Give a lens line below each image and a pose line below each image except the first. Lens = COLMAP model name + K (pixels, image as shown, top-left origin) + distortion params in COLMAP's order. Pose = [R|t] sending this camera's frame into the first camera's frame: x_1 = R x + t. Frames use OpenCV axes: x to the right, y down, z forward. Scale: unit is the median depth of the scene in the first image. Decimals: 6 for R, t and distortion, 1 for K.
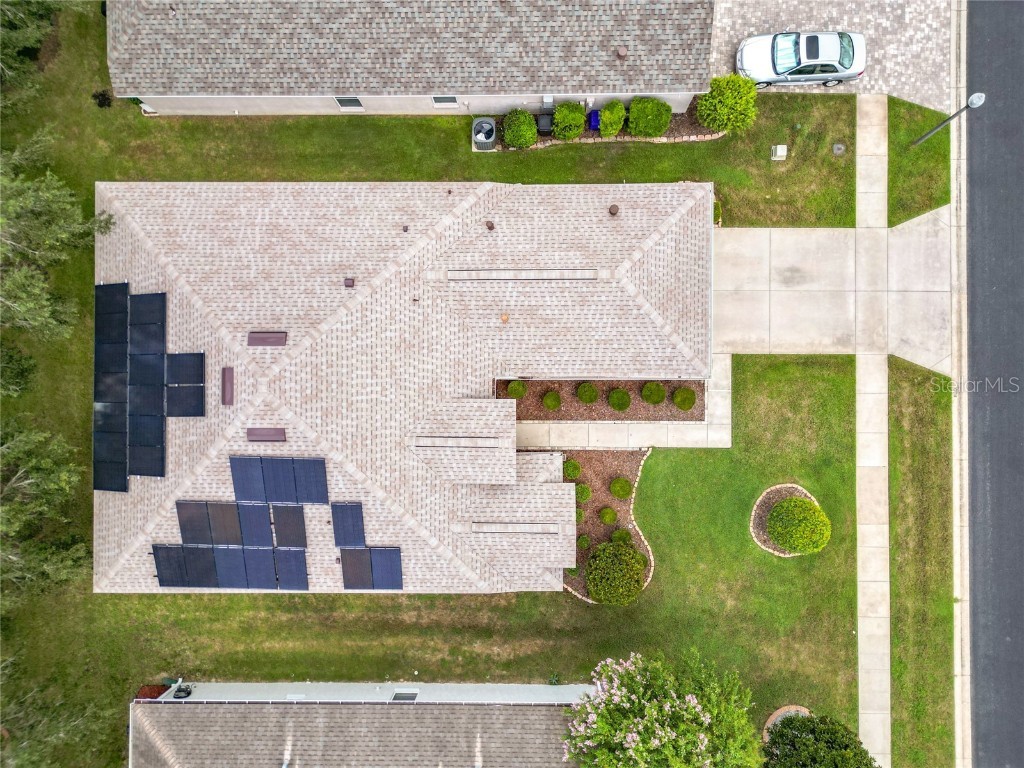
lens RADIAL K [[727.2, 0, 515.2], [0, 727.2, 380.9], [0, 0, 1]] dist [0.037693, -0.007082]
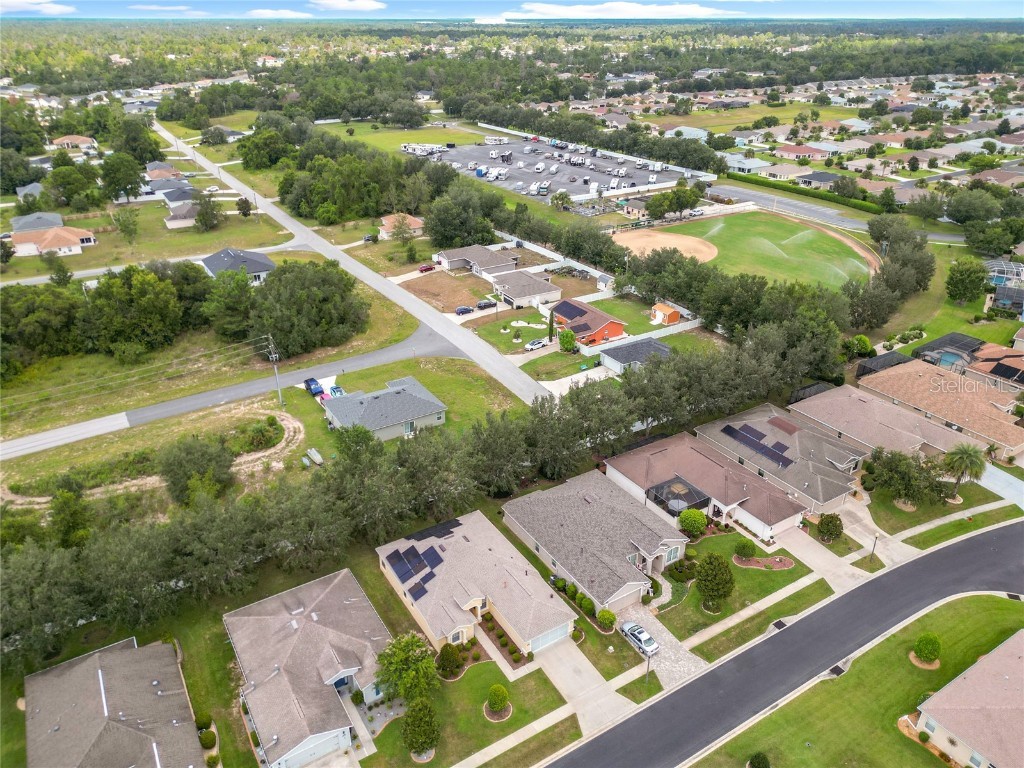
lens RADIAL K [[727.2, 0, 515.2], [0, 727.2, 380.9], [0, 0, 1]] dist [0.037693, -0.007082]
pose [[0.536103, 0.394429, -0.746337, 1.850979], [-0.844048, 0.236591, -0.481255, 1.092295], [-0.013245, 0.887947, 0.459755, -1.170984]]
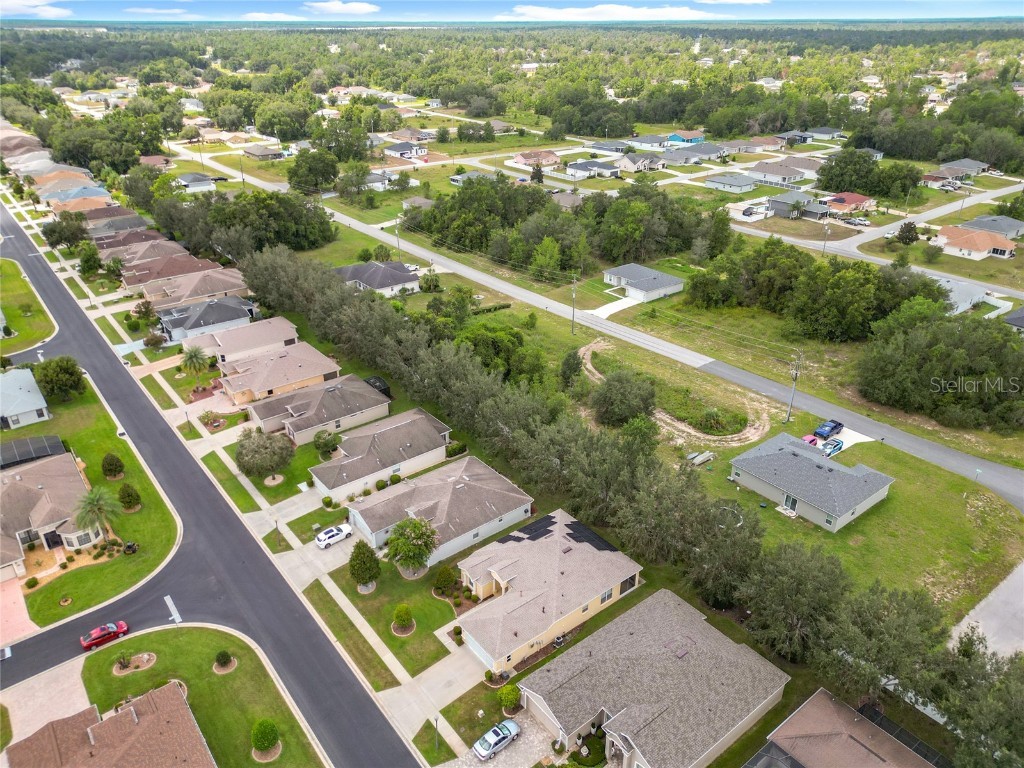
lens RADIAL K [[727.2, 0, 515.2], [0, 727.2, 380.9], [0, 0, 1]] dist [0.037693, -0.007082]
pose [[-0.780157, 0.296724, -0.550735, 1.334542], [-0.625379, -0.347451, 0.698697, -1.770486], [0.015967, 0.889512, 0.456632, -1.172862]]
